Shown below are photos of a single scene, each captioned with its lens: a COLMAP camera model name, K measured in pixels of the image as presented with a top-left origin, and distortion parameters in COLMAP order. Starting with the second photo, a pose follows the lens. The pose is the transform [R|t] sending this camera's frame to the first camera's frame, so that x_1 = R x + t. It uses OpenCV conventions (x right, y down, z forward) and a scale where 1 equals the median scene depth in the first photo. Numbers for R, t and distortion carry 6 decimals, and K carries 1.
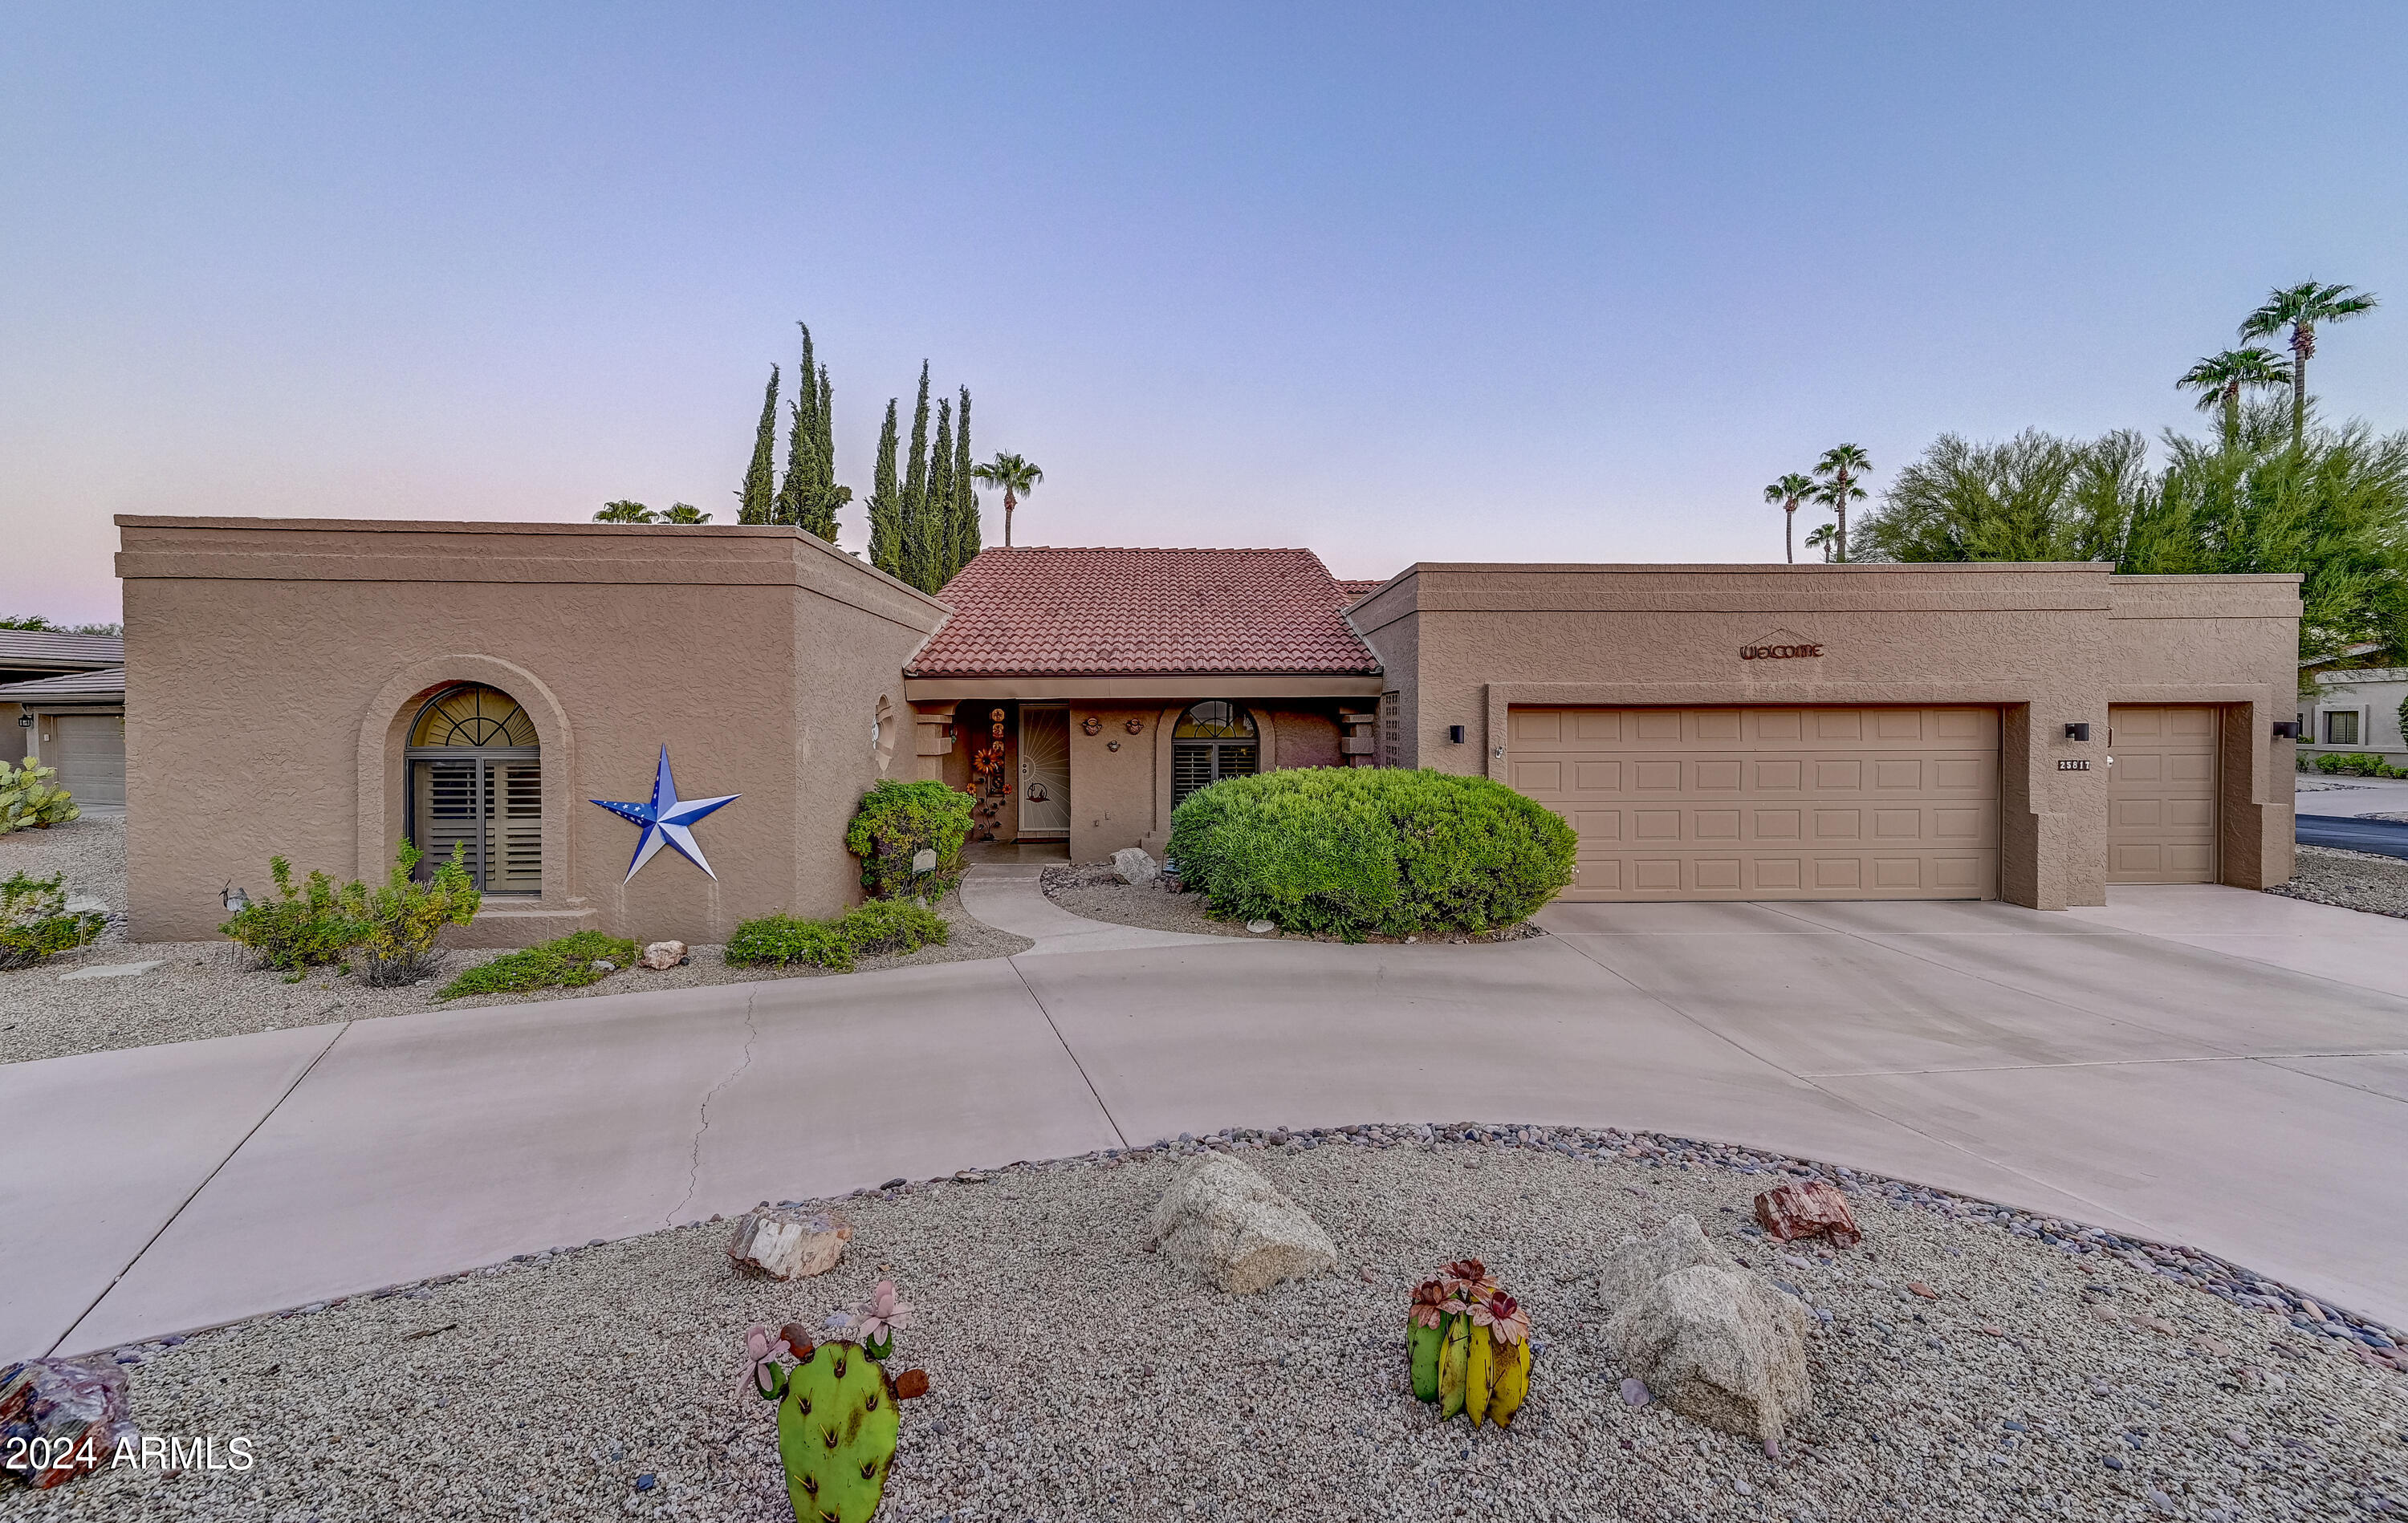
lens RADIAL K [[934.8, 0, 1199.9], [0, 934.8, 725.5], [0, 0, 1]] dist [0.022498, 0.000106]
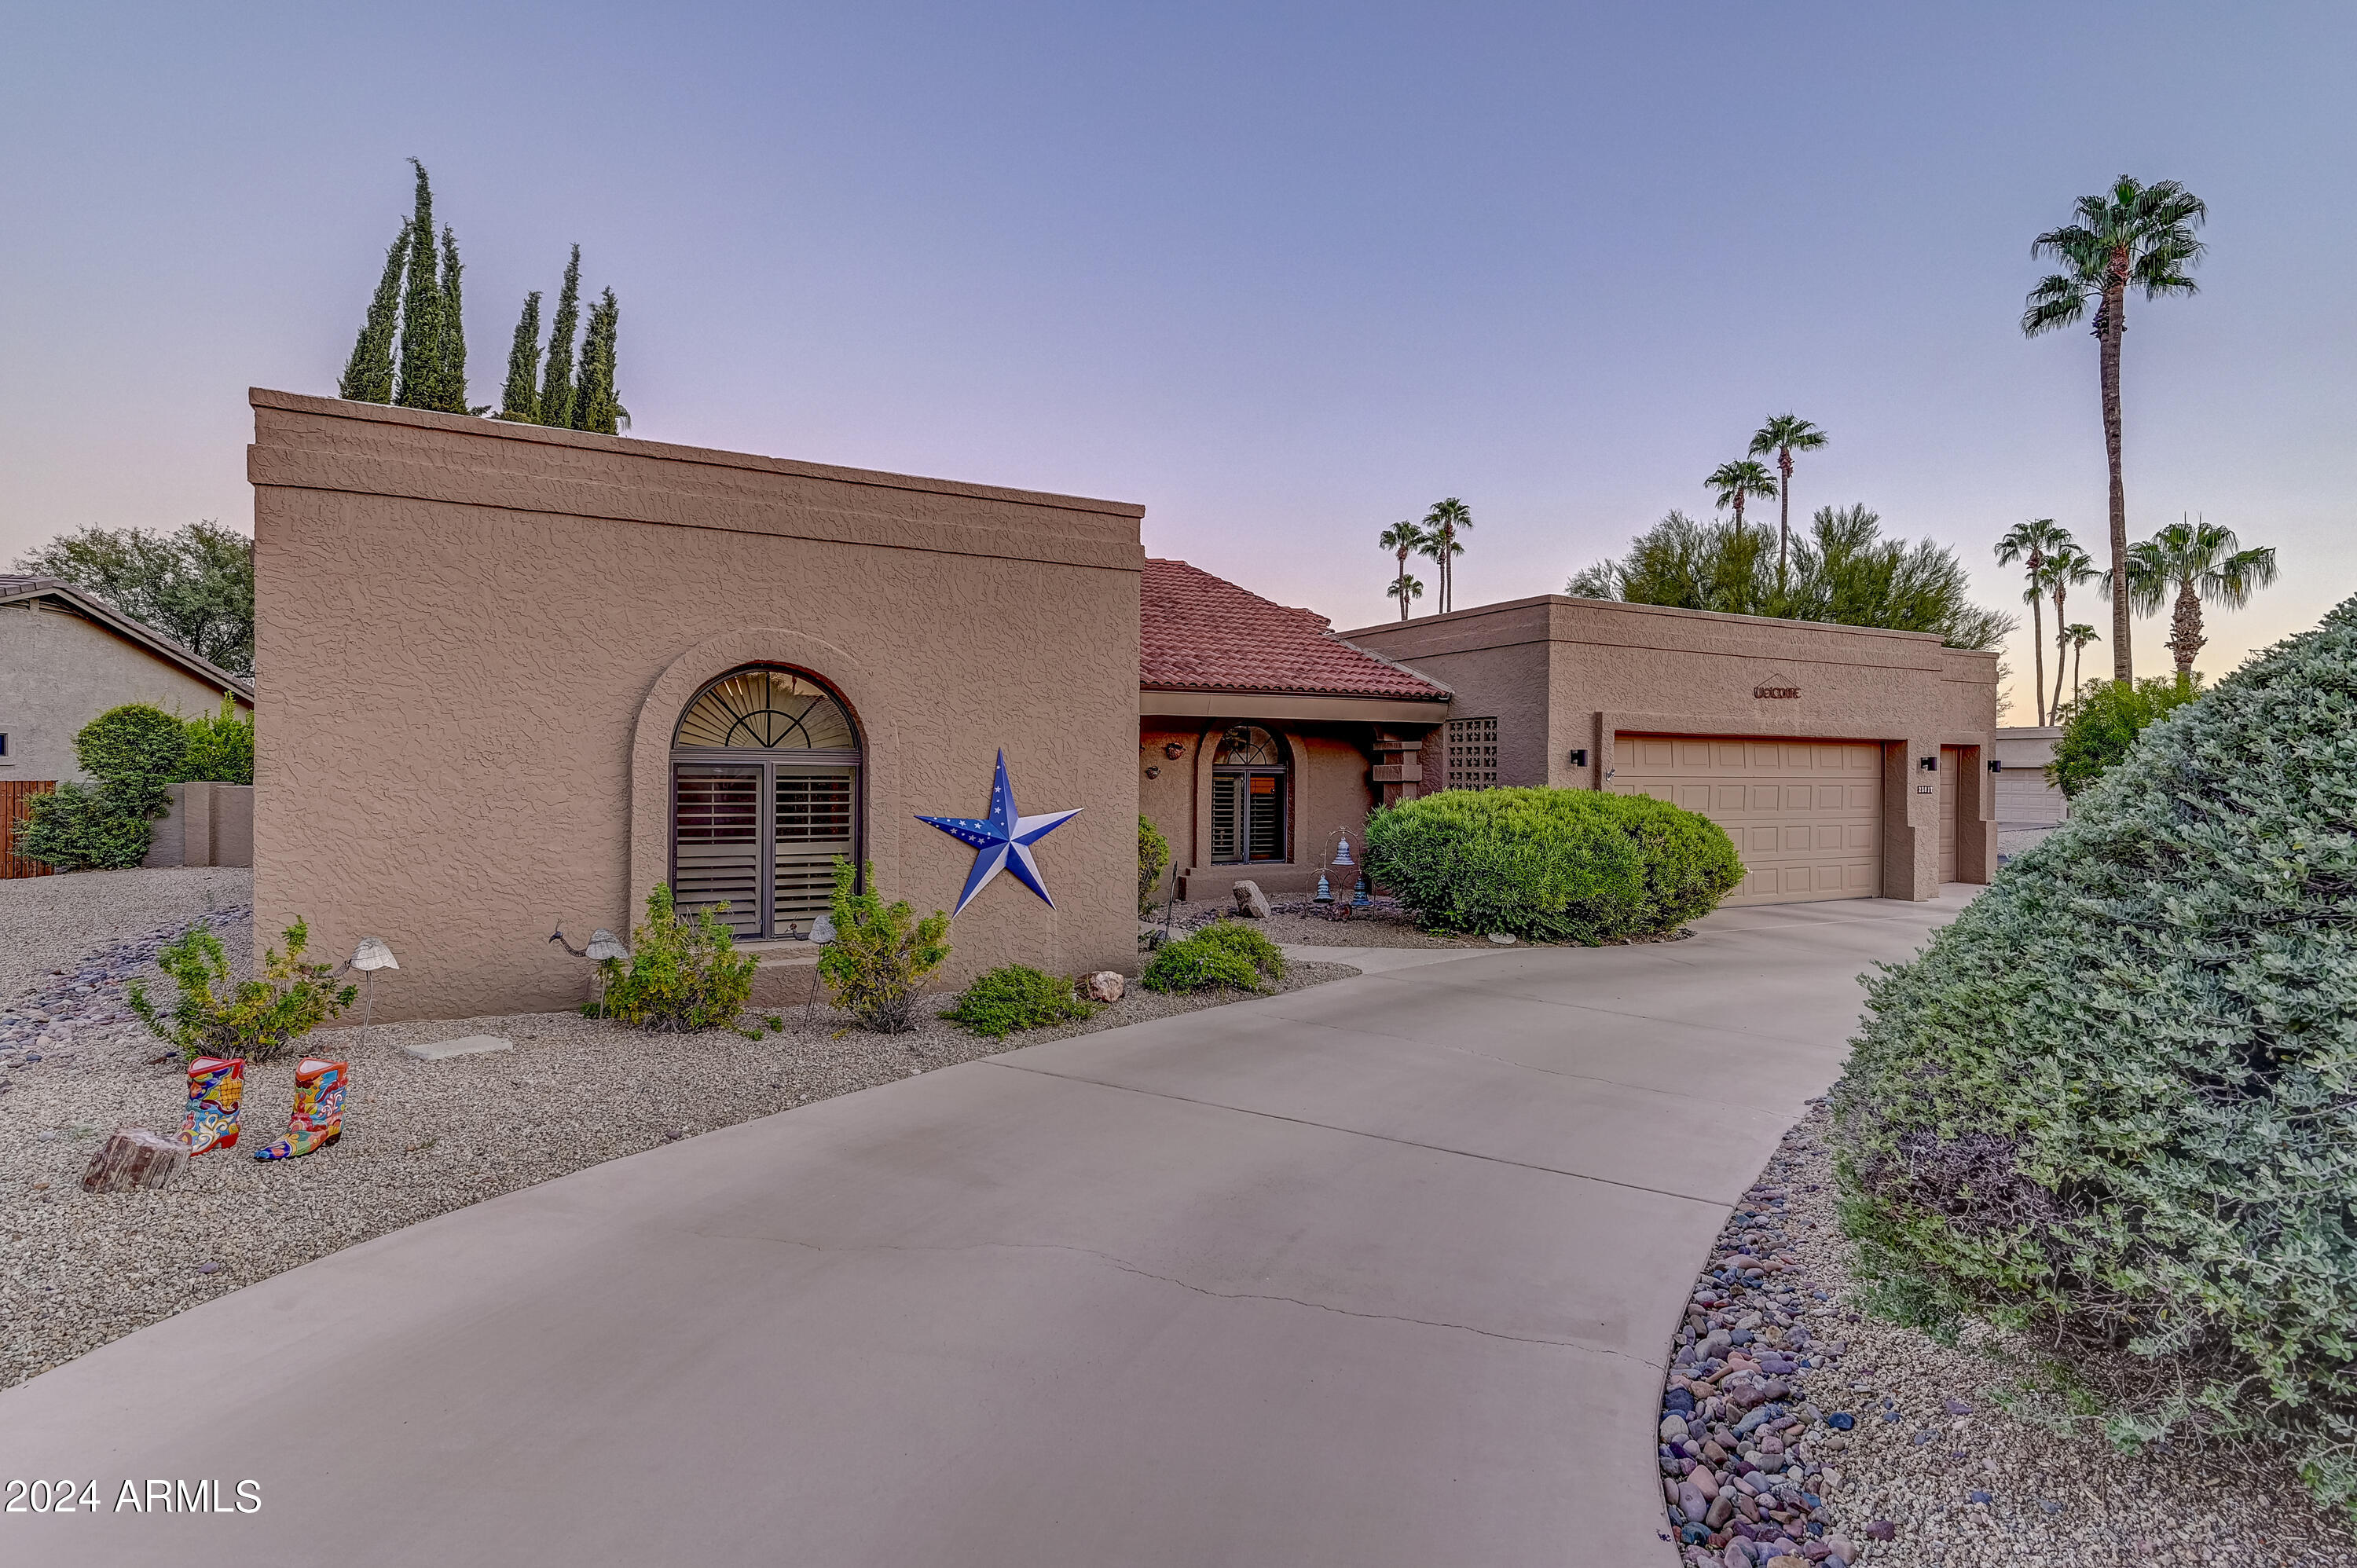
lens RADIAL K [[1161.6, 0, 1178.5], [0, 1161.6, 784.0], [0, 0, 1]] dist [0.003993, 0.000612]
pose [[0.901507, 0.004771, 0.432738, -0.570603], [-0.007330, 0.999964, 0.004246, 0.029606], [-0.432702, -0.007000, 0.901510, -0.000414]]
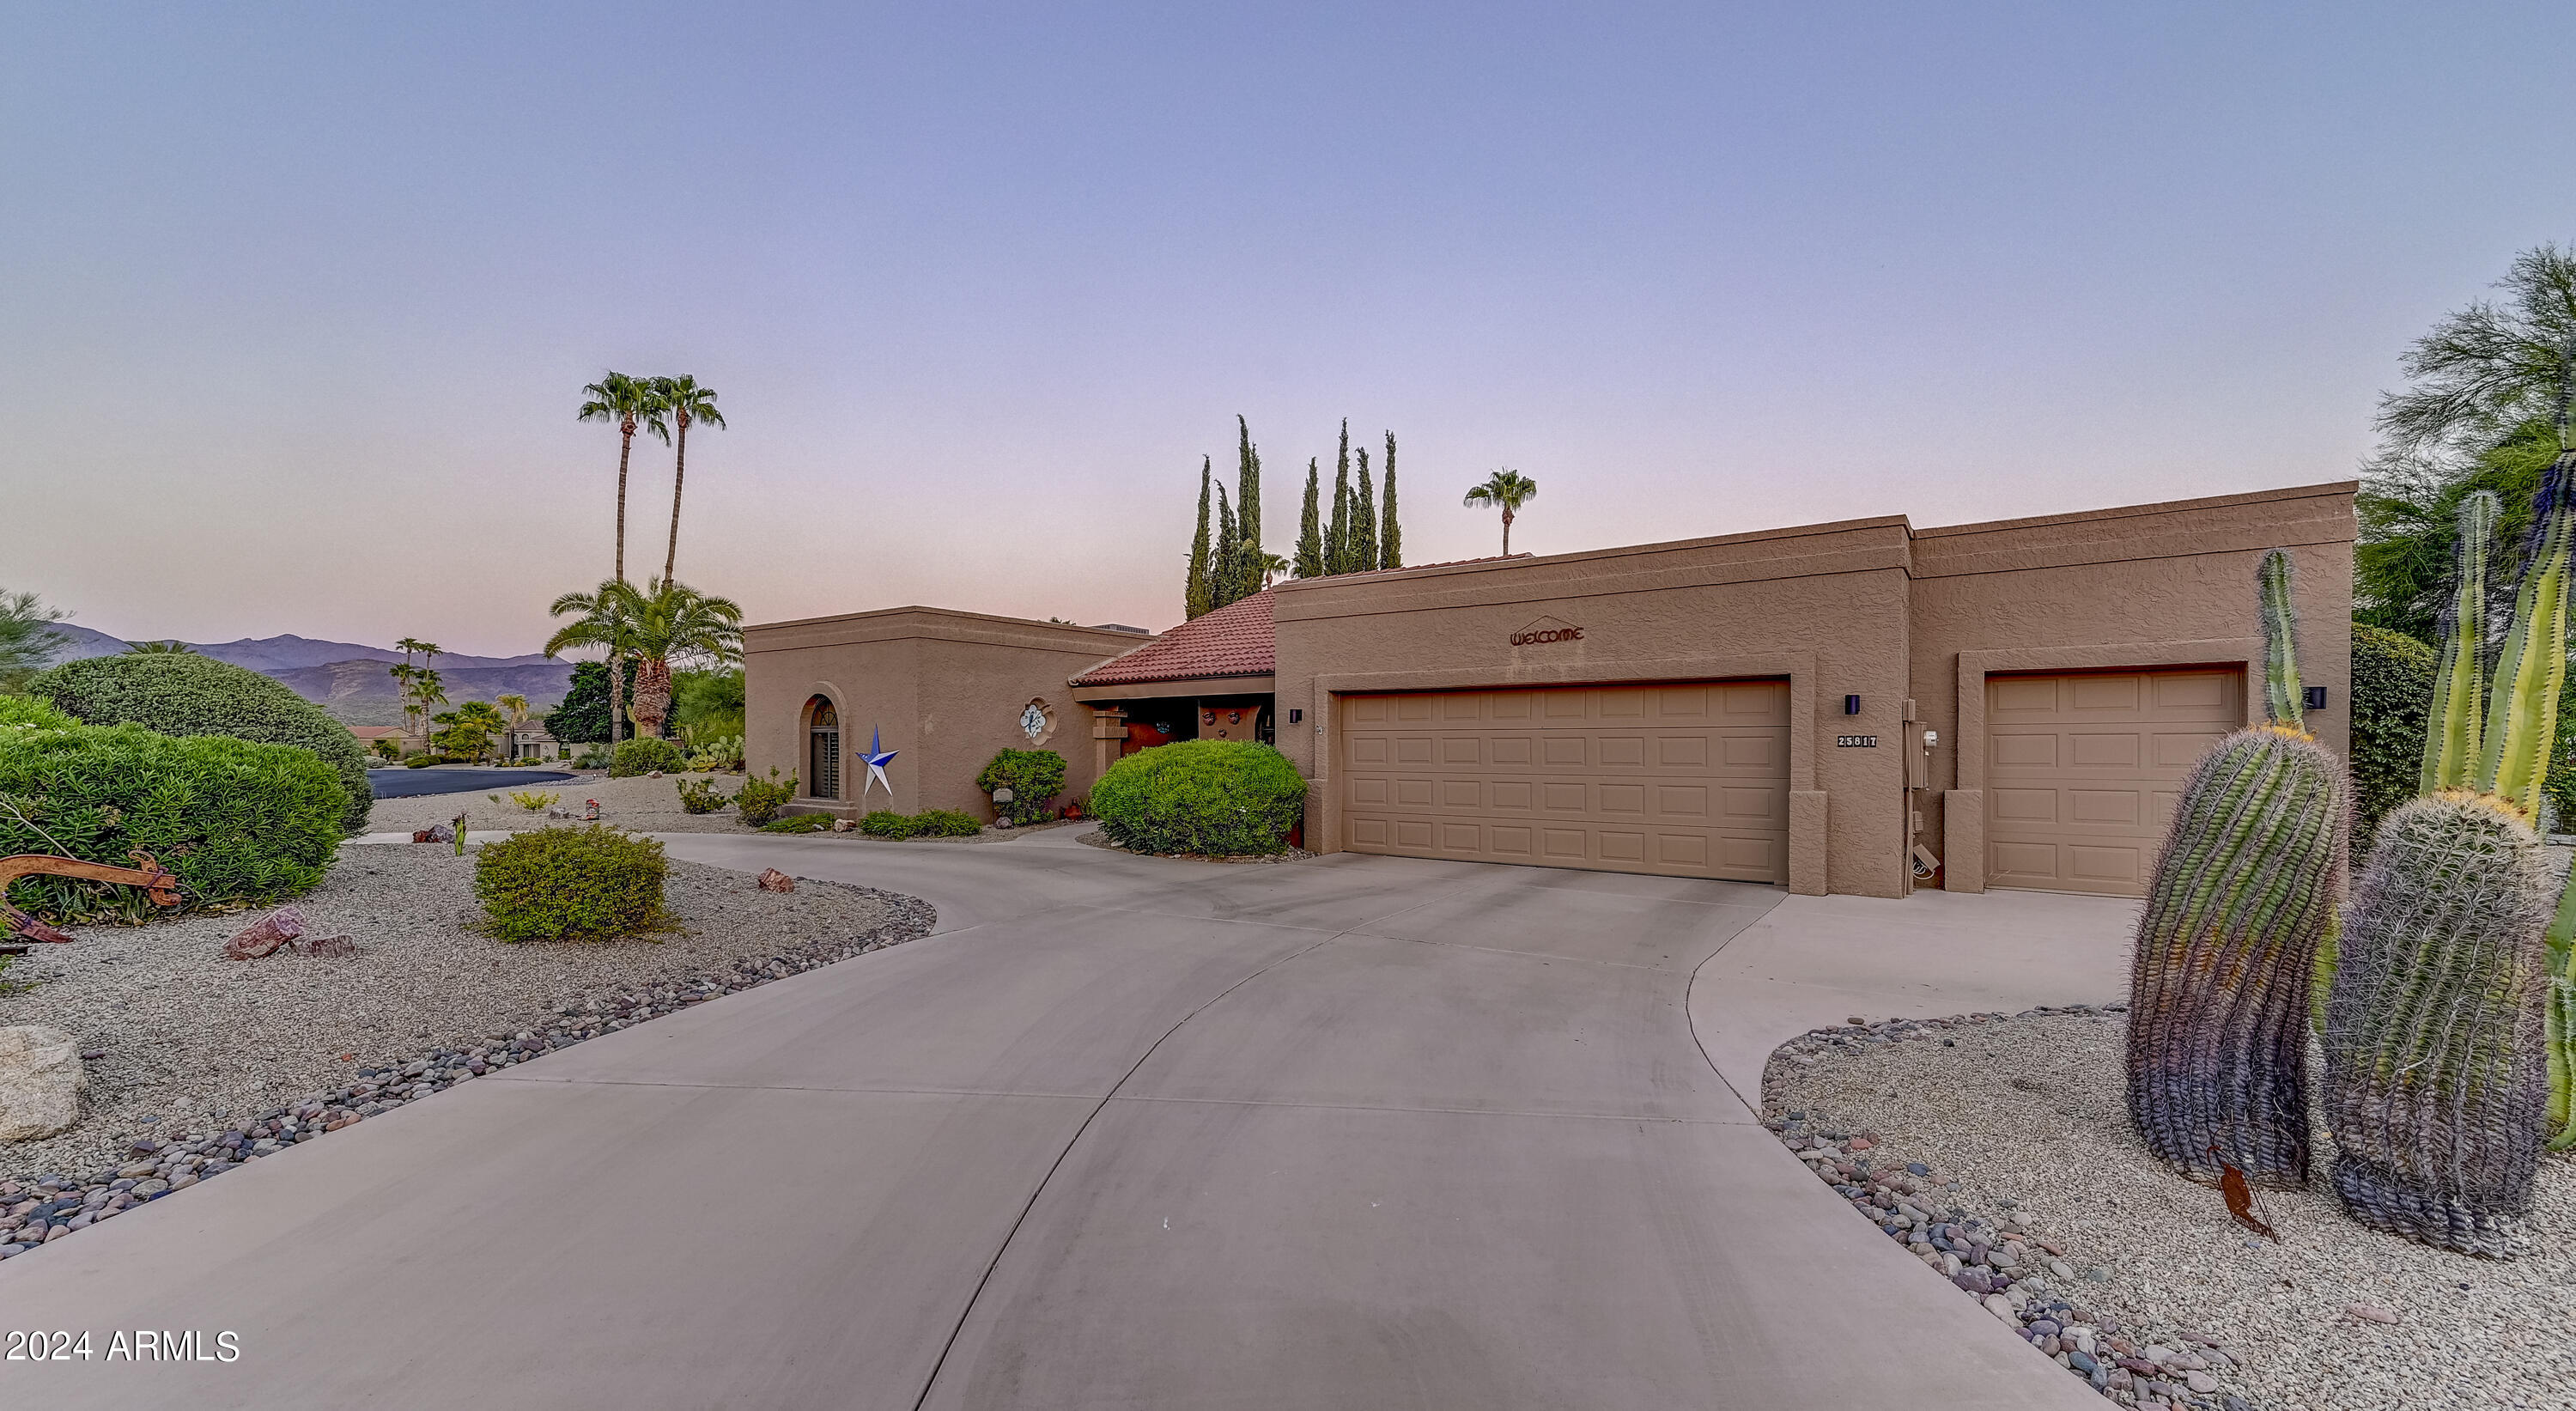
lens RADIAL K [[979.5, 0, 1285.2], [0, 979.5, 740.4], [0, 0, 1]] dist [0.016213, 0.000046]
pose [[0.800363, 0.001349, -0.599514, 0.854619], [-0.001531, 0.999999, 0.000206, 0.033893], [0.599514, 0.000754, 0.800364, -0.069756]]
